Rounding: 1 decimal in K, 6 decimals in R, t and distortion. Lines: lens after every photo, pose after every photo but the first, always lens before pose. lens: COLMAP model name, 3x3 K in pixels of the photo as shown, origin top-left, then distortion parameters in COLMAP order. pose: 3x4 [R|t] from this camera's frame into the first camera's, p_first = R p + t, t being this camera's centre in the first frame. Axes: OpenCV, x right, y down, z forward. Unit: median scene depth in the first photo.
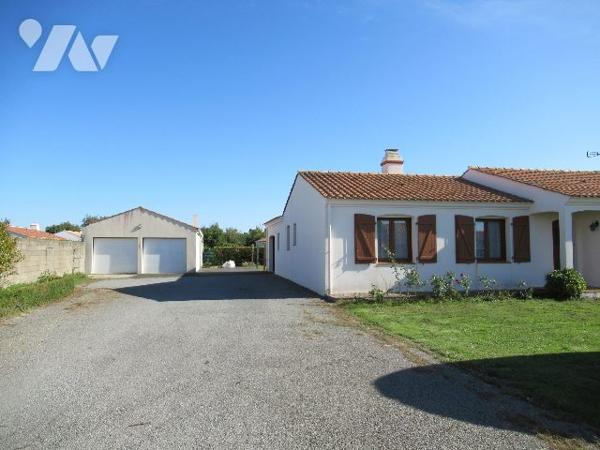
lens RADIAL K [[444.0, 0, 300.0], [0, 444.0, 225.0], [0, 0, 1]] dist [-0.004292, -0.006308]
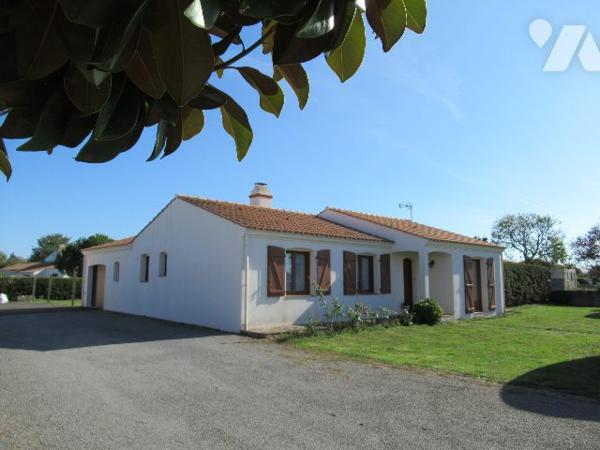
lens RADIAL K [[444.0, 0, 300.0], [0, 444.0, 225.0], [0, 0, 1]] dist [-0.004292, -0.006308]
pose [[0.856833, 0.069915, 0.510832, -0.311645], [-0.034197, 0.996288, -0.078997, 0.004258], [-0.514459, 0.050219, 0.856043, 0.112621]]
